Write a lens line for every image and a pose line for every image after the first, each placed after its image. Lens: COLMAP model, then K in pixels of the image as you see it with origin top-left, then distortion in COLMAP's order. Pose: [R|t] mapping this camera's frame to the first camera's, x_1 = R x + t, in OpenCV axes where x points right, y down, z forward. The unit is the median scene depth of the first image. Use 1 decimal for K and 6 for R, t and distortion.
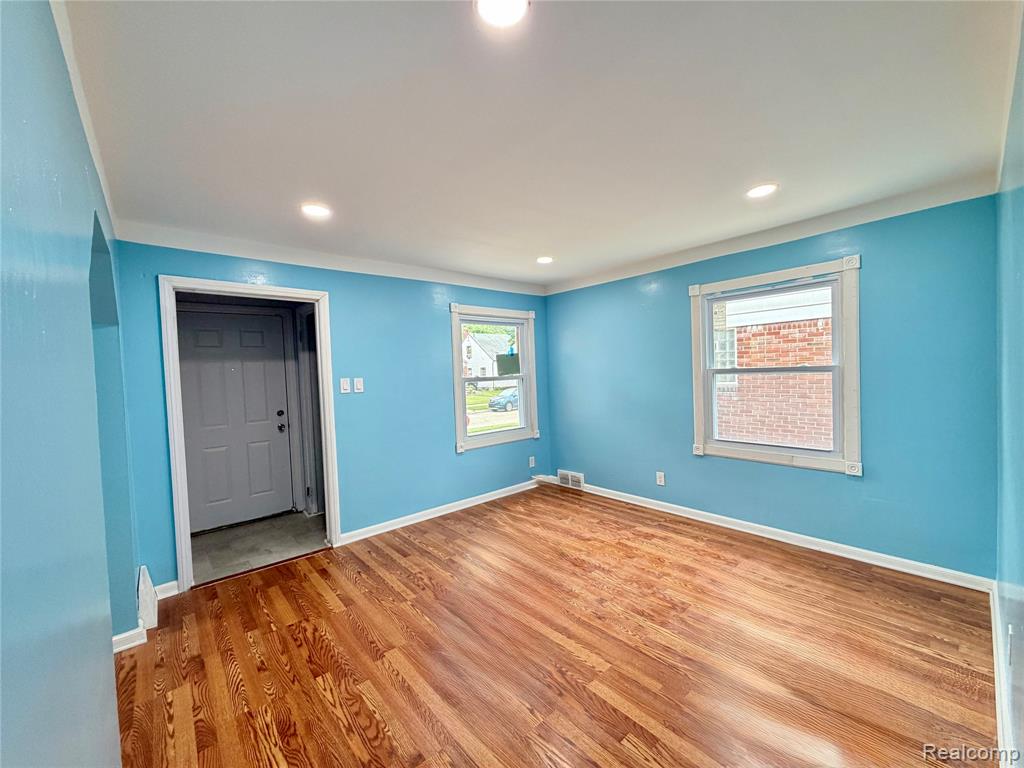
lens RADIAL K [[407.5, 0, 508.9], [0, 407.5, 388.3], [0, 0, 1]] dist [0.000128, 0.000330]
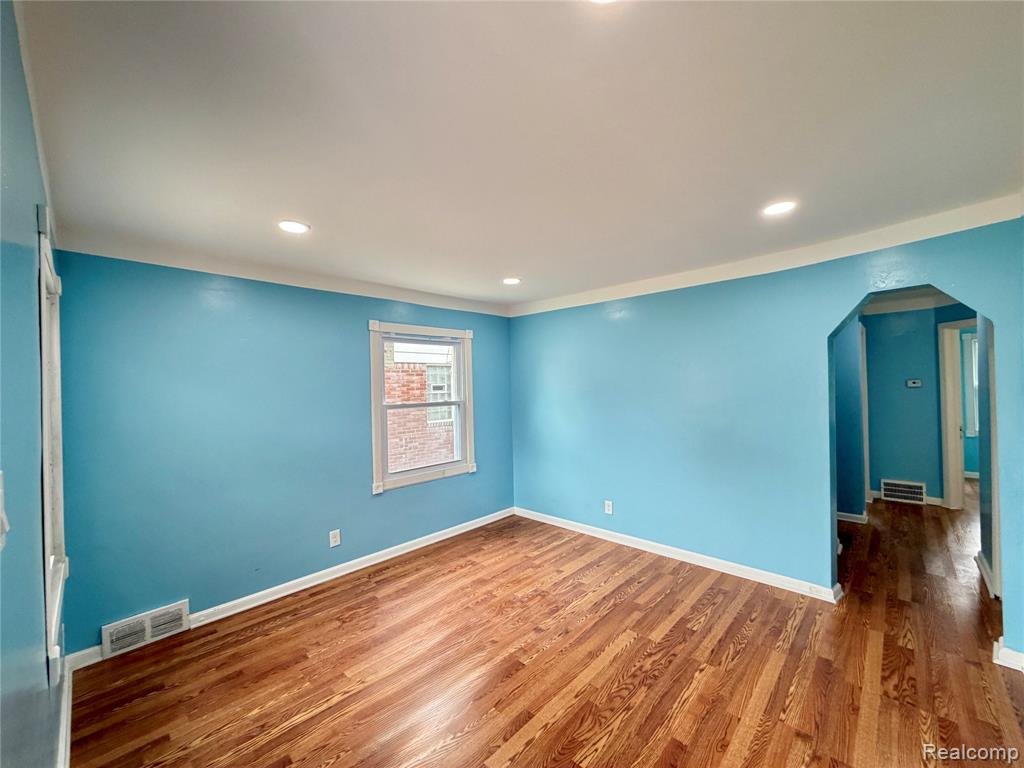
lens RADIAL K [[407.5, 0, 514.8], [0, 407.5, 388.4], [0, 0, 1]] dist [0.000128, 0.000330]
pose [[-0.106923, 0.031934, 0.993754, -0.551752], [0.064997, 0.997571, -0.025063, -0.041650], [-0.992140, 0.061912, -0.108739, 0.781106]]
